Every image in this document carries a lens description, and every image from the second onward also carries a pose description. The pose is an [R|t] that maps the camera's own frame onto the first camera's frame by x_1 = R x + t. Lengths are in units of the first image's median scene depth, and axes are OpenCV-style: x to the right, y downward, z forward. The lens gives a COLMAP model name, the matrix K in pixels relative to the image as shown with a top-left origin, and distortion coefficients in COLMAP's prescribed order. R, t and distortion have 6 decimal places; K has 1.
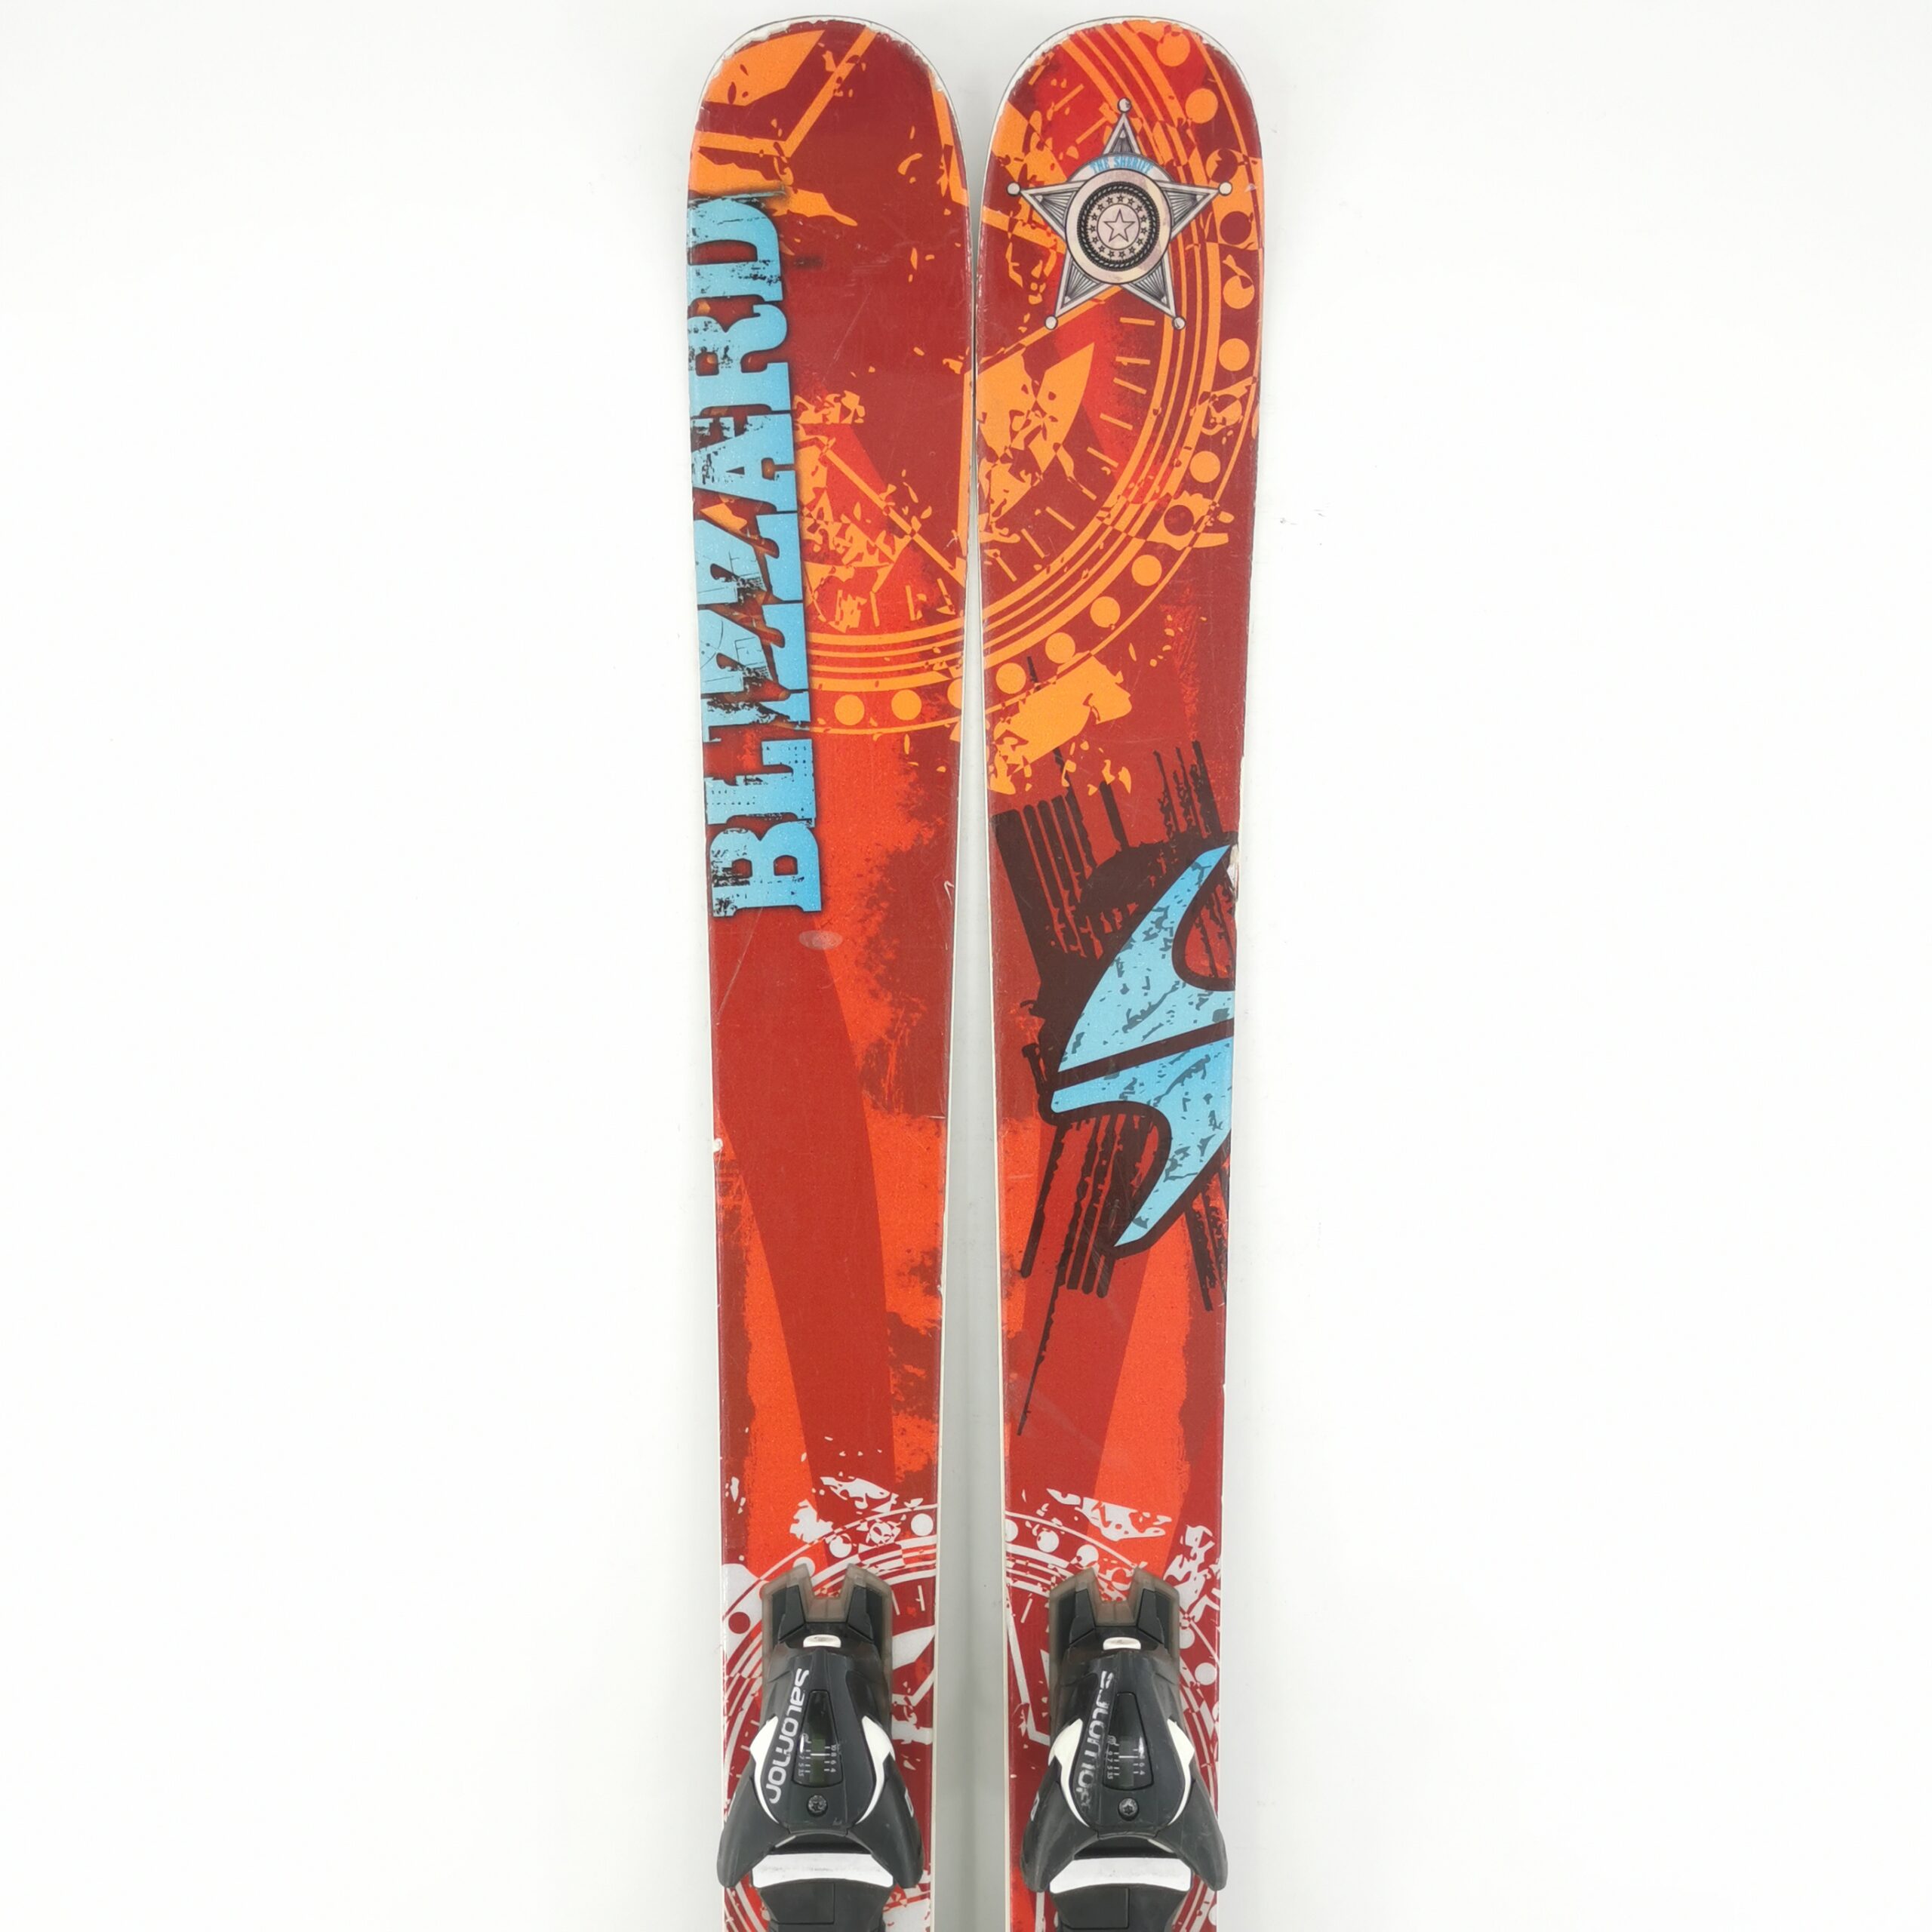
lens RADIAL K [[1987.6, 0, 966.0], [0, 1987.6, 966.0], [0, 0, 1]] dist [0.052006, -0.016640]
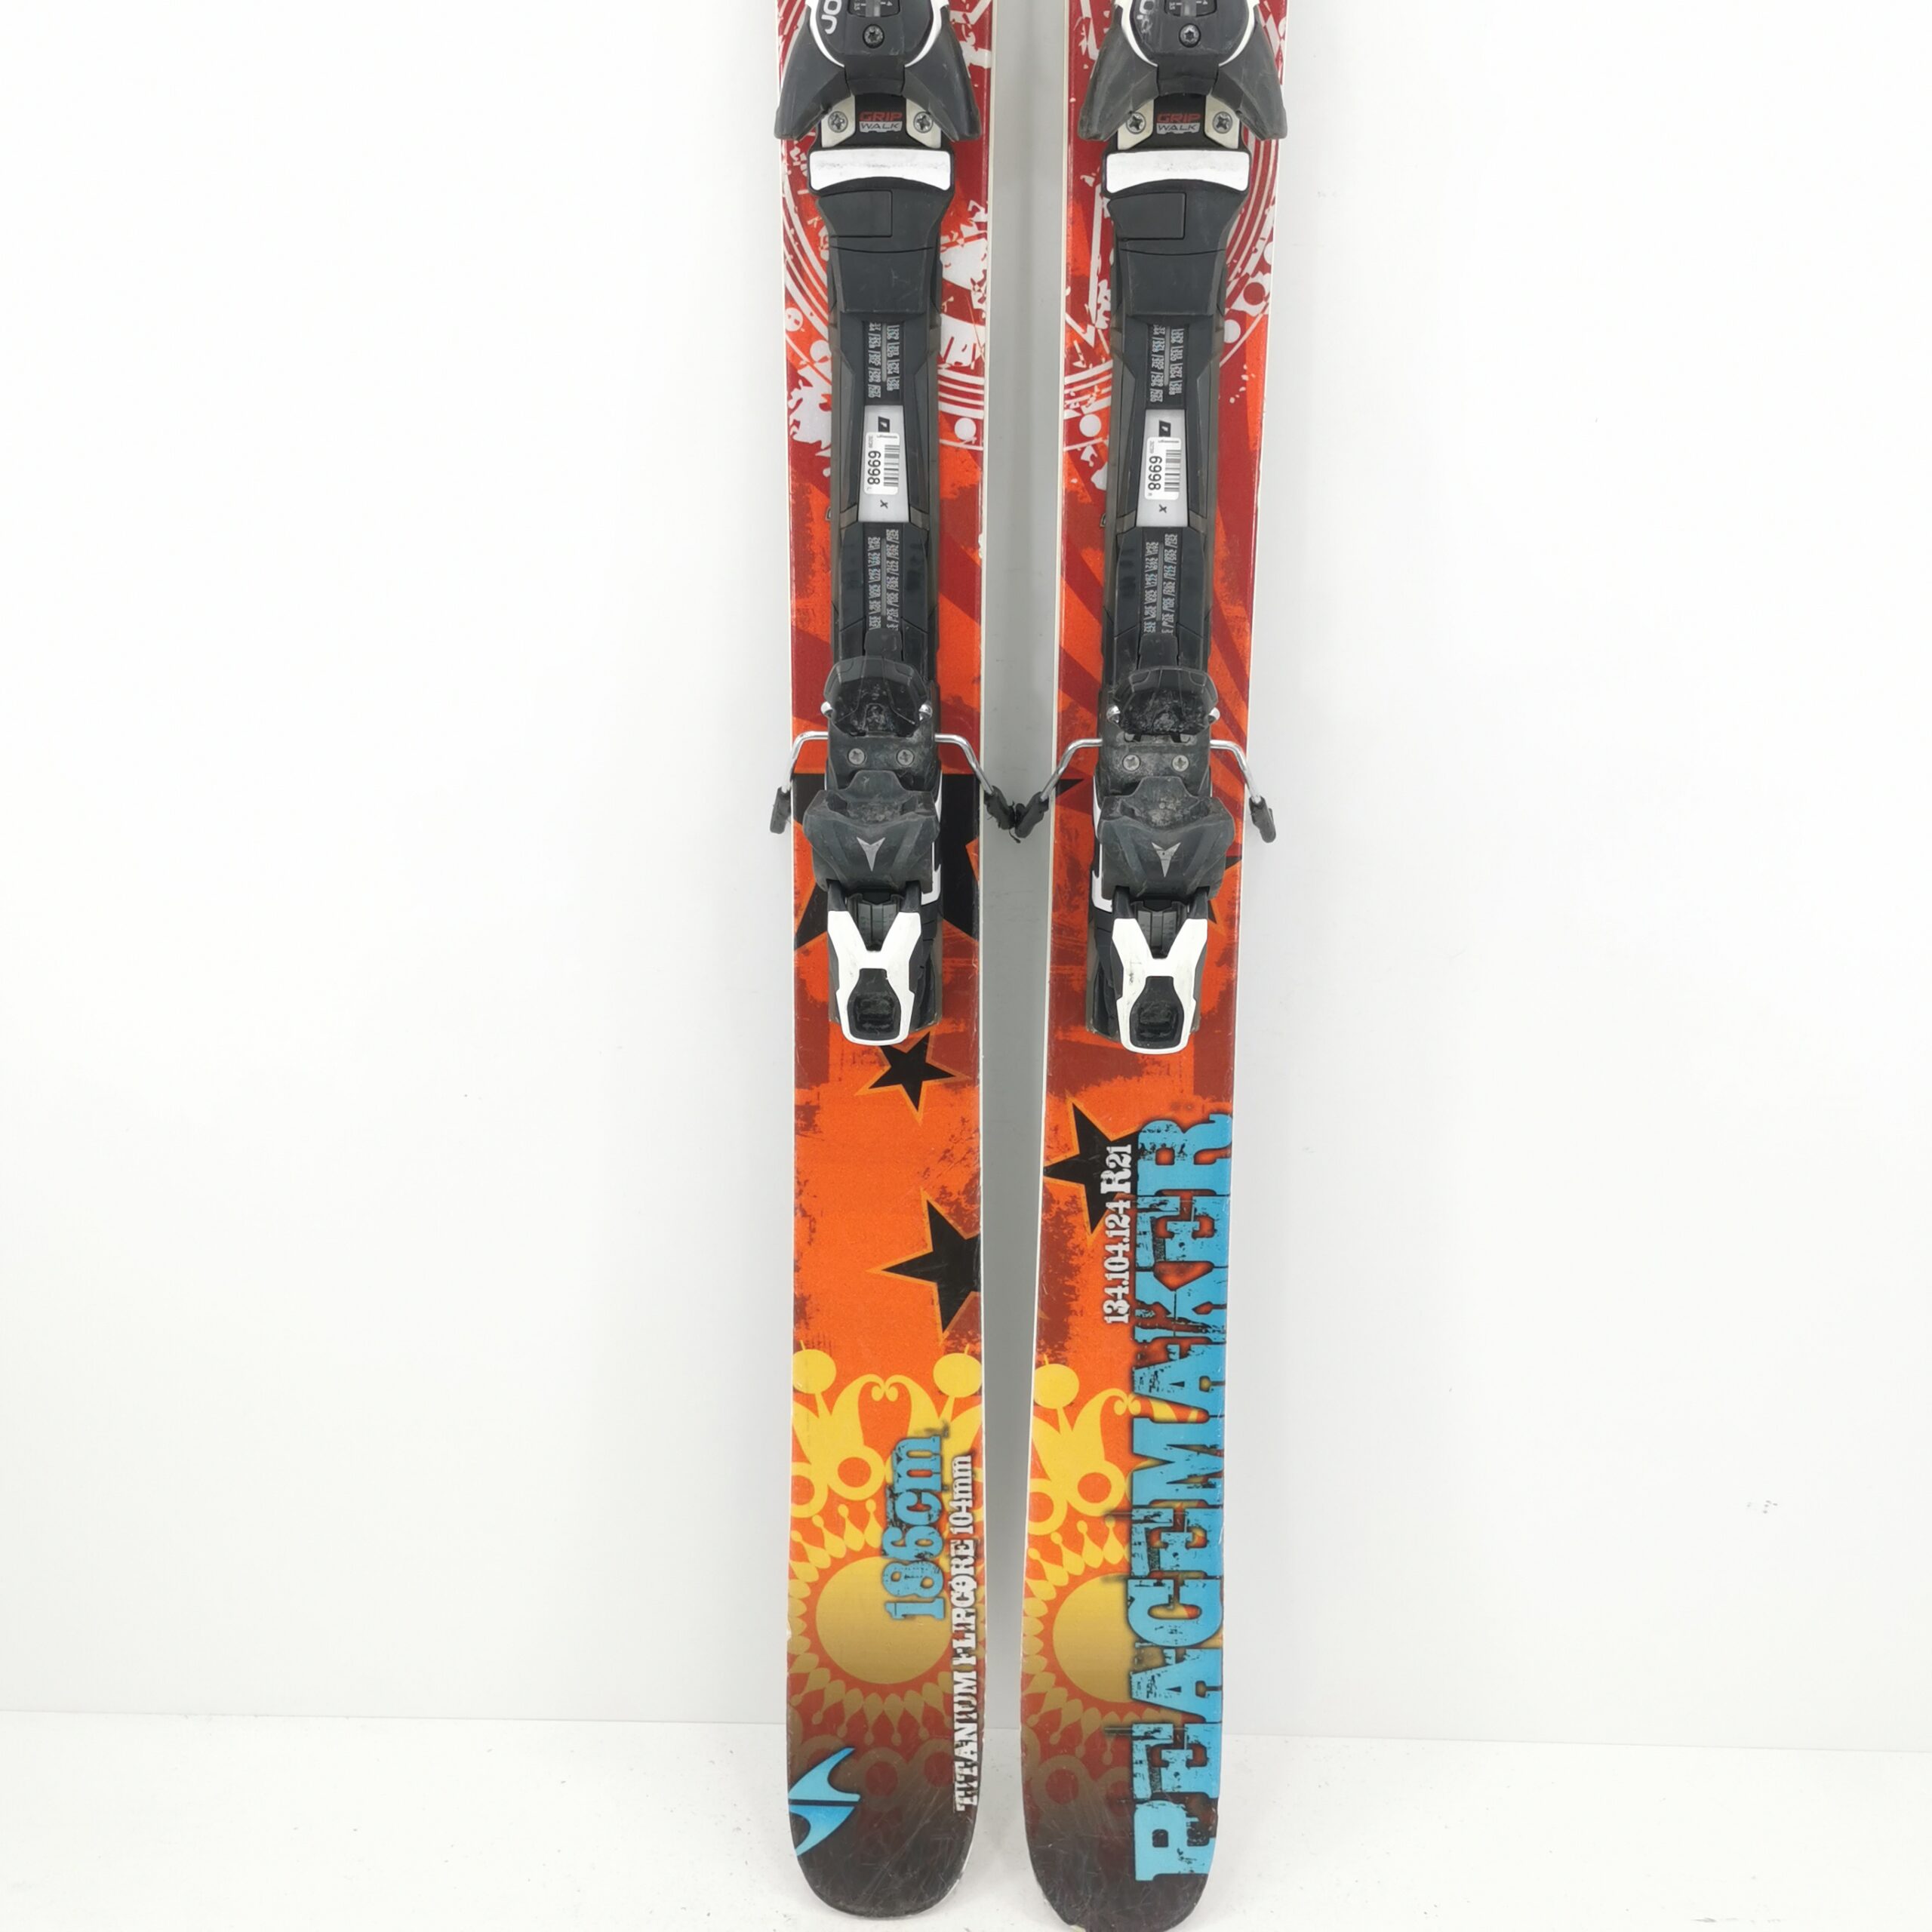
lens RADIAL K [[1987.6, 0, 966.0], [0, 1987.6, 966.0], [0, 0, 1]] dist [0.052006, -0.016640]
pose [[0.999368, 0.015829, -0.031836, 0.009629], [-0.007804, 0.971254, 0.237916, 0.598899], [0.034687, -0.237518, 0.970764, -0.063453]]
